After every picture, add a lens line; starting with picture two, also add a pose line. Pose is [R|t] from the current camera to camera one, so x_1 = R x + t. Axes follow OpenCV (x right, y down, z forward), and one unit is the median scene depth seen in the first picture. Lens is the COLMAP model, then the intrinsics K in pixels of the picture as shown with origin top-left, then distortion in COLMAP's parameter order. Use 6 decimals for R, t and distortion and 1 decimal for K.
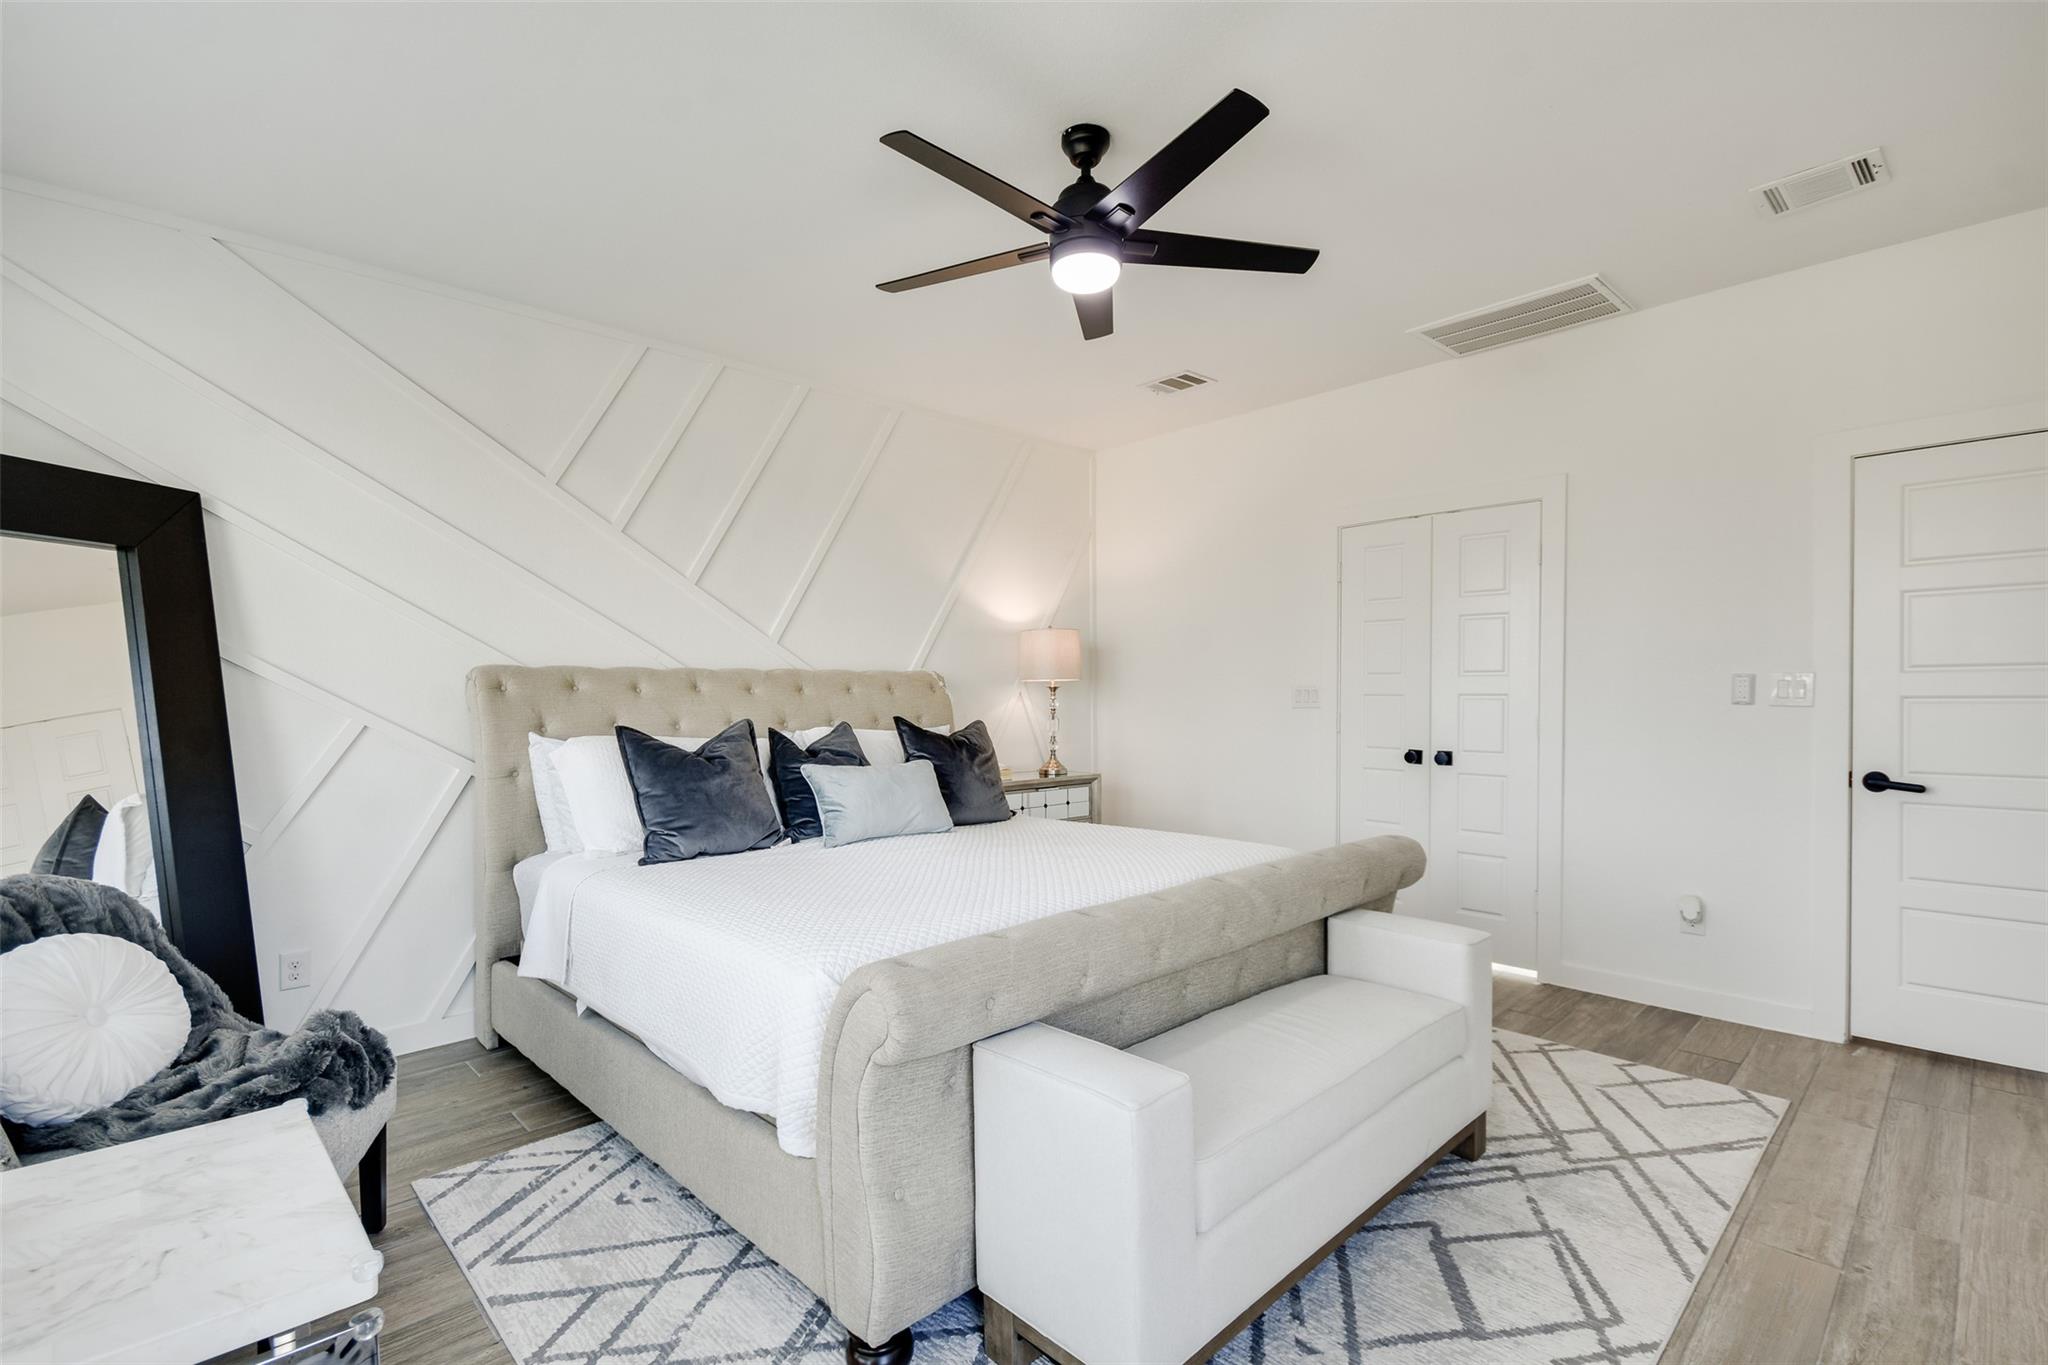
lens RADIAL K [[980.2, 0, 1024.0], [0, 980.2, 682.5], [0, 0, 1]] dist [0.000550, -0.000312]
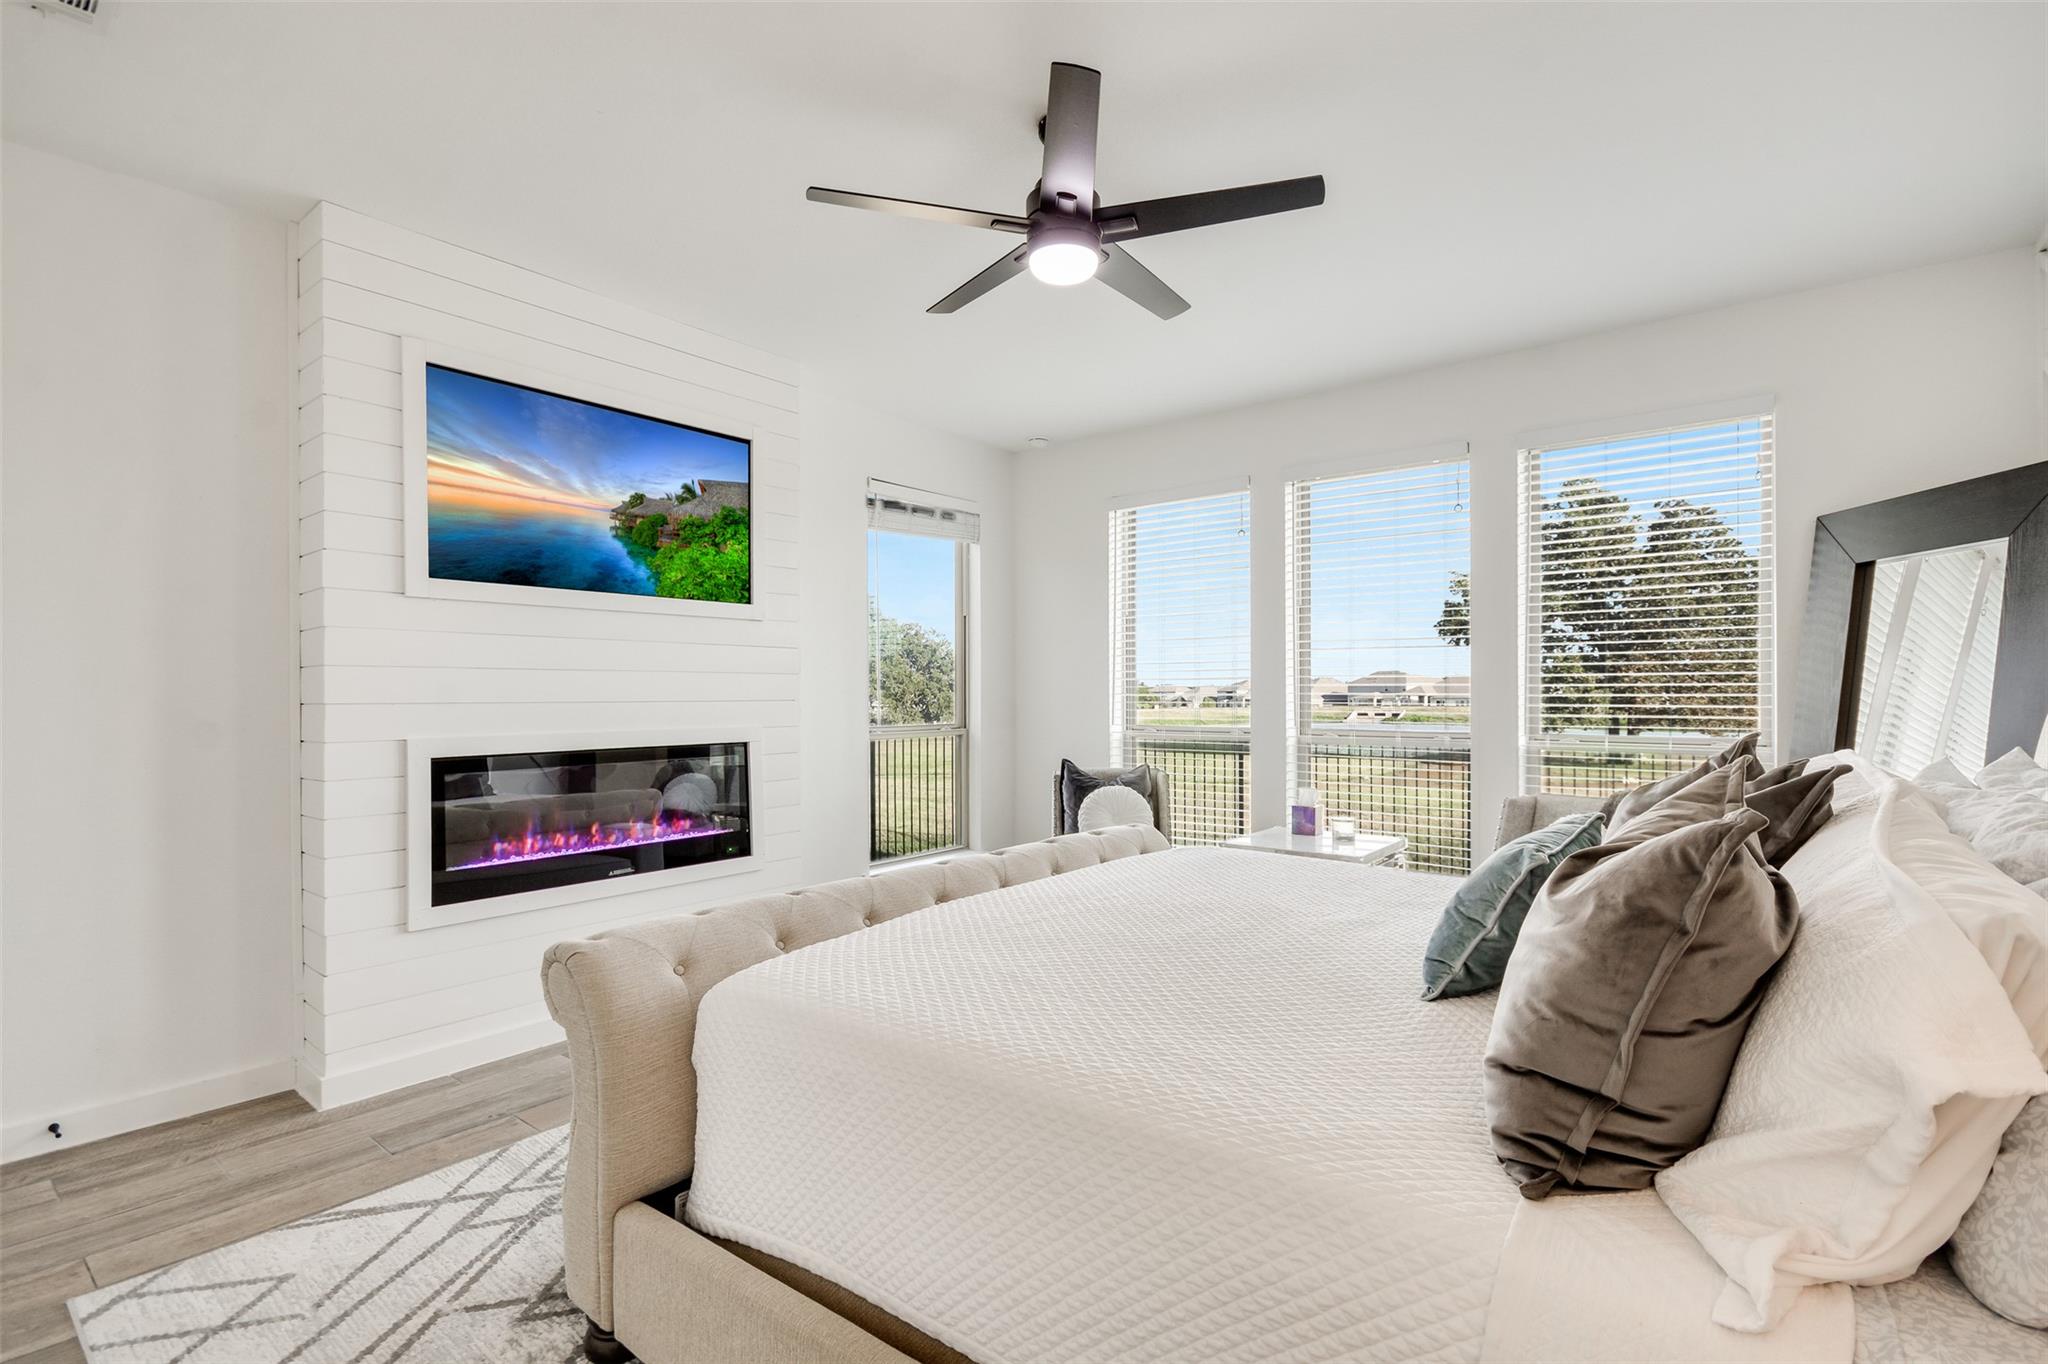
lens RADIAL K [[980.2, 0, 1024.0], [0, 980.2, 682.0], [0, 0, 1]] dist [0.000550, -0.000312]
pose [[-0.994018, 0.009293, -0.108820, 0.207713], [0.010229, 0.999915, -0.008044, 0.007990], [0.108736, -0.009109, -0.994029, 1.924714]]
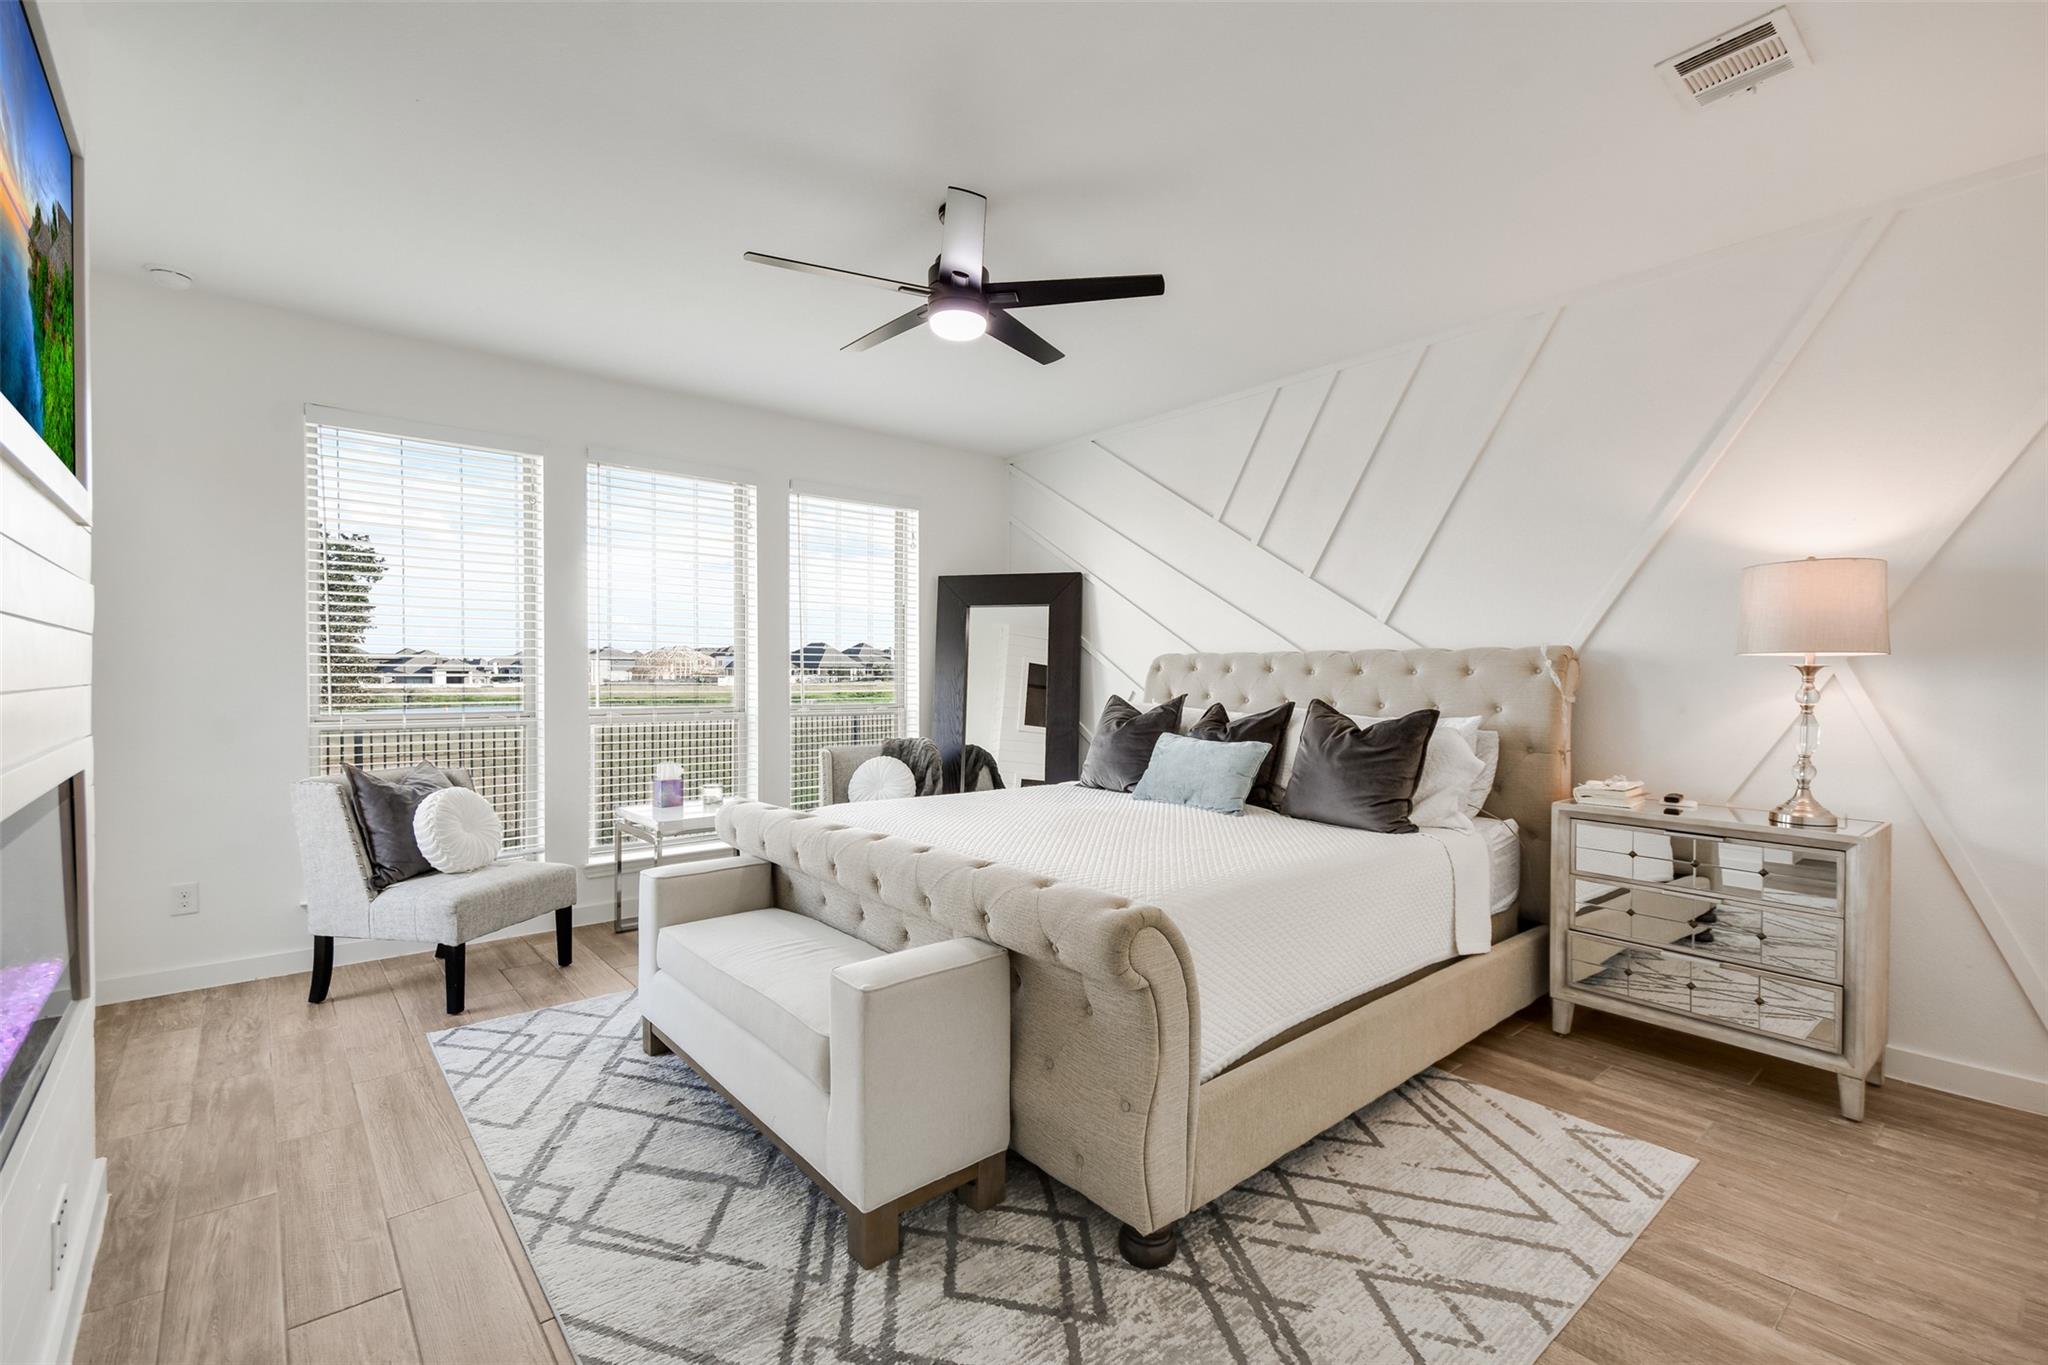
lens RADIAL K [[912.1, 0, 1024.0], [0, 912.1, 682.5], [0, 0, 1]] dist [0.000320, 0.000020]
pose [[-0.087006, 0.017159, -0.996060, 1.150517], [0.006305, 0.999841, 0.016673, 0.002134], [0.996188, -0.004830, -0.087101, 1.167103]]
